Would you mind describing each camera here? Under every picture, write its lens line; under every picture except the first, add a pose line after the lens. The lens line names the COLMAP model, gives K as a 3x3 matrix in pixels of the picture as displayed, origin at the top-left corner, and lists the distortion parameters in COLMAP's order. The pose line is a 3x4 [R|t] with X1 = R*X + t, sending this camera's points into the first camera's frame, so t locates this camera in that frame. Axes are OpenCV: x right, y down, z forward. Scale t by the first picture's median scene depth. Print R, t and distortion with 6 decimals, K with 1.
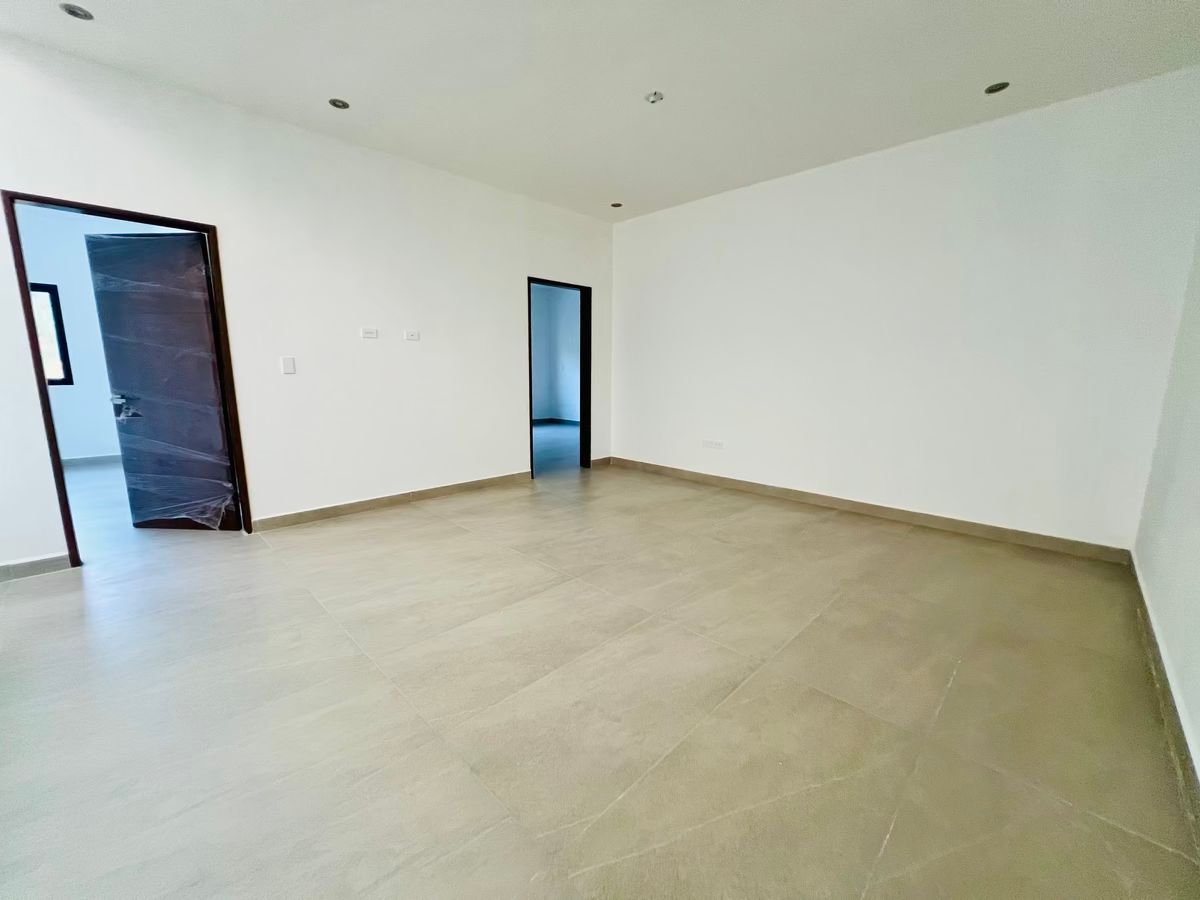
lens RADIAL K [[483.5, 0, 600.0], [0, 483.5, 448.7], [0, 0, 1]] dist [-0.001046, -0.000024]
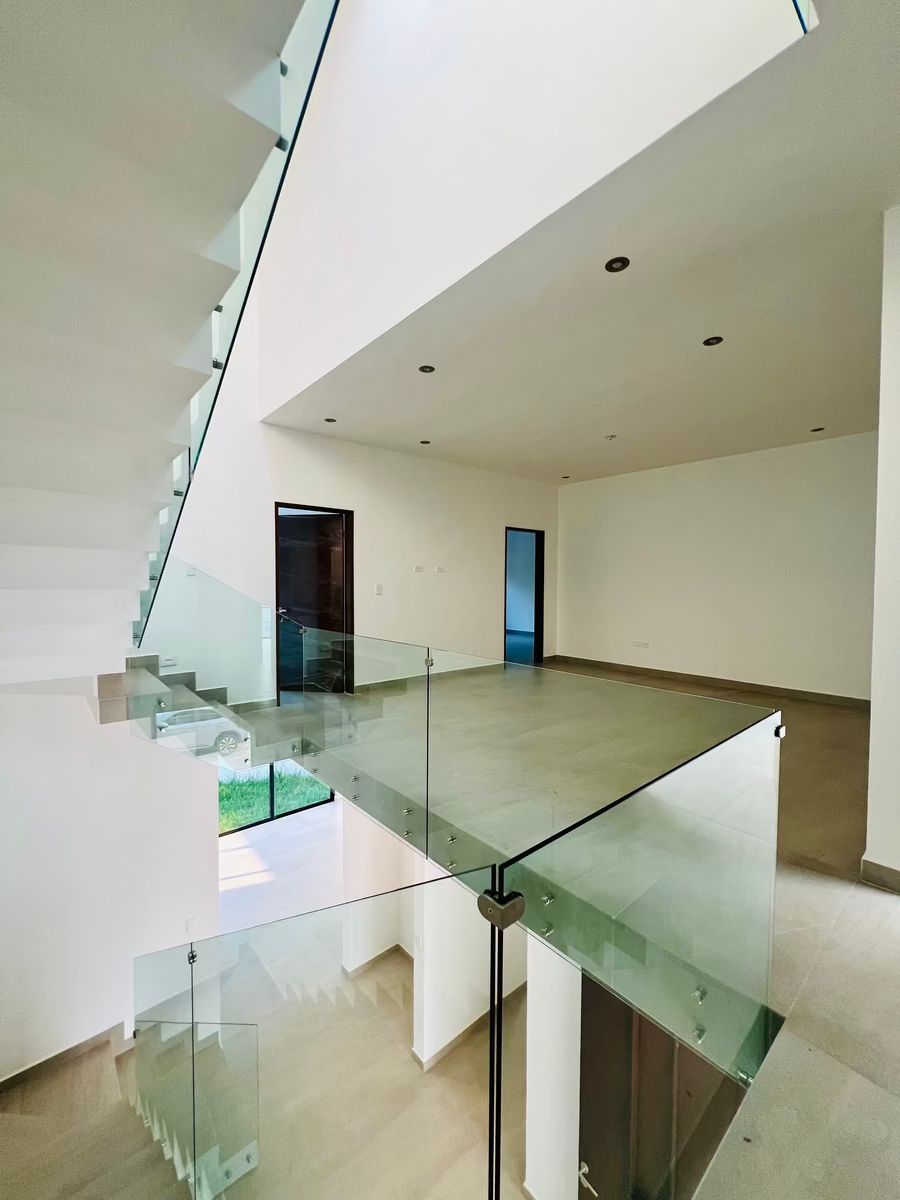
lens RADIAL K [[482.5, 0, 453.8], [0, 482.5, 602.5], [0, 0, 1]] dist [-0.000286, -0.001288]
pose [[0.996870, 0.003645, -0.078970, -0.186814], [-0.012974, 0.992935, -0.117948, 0.041343], [0.077982, 0.118603, 0.989875, -0.408272]]
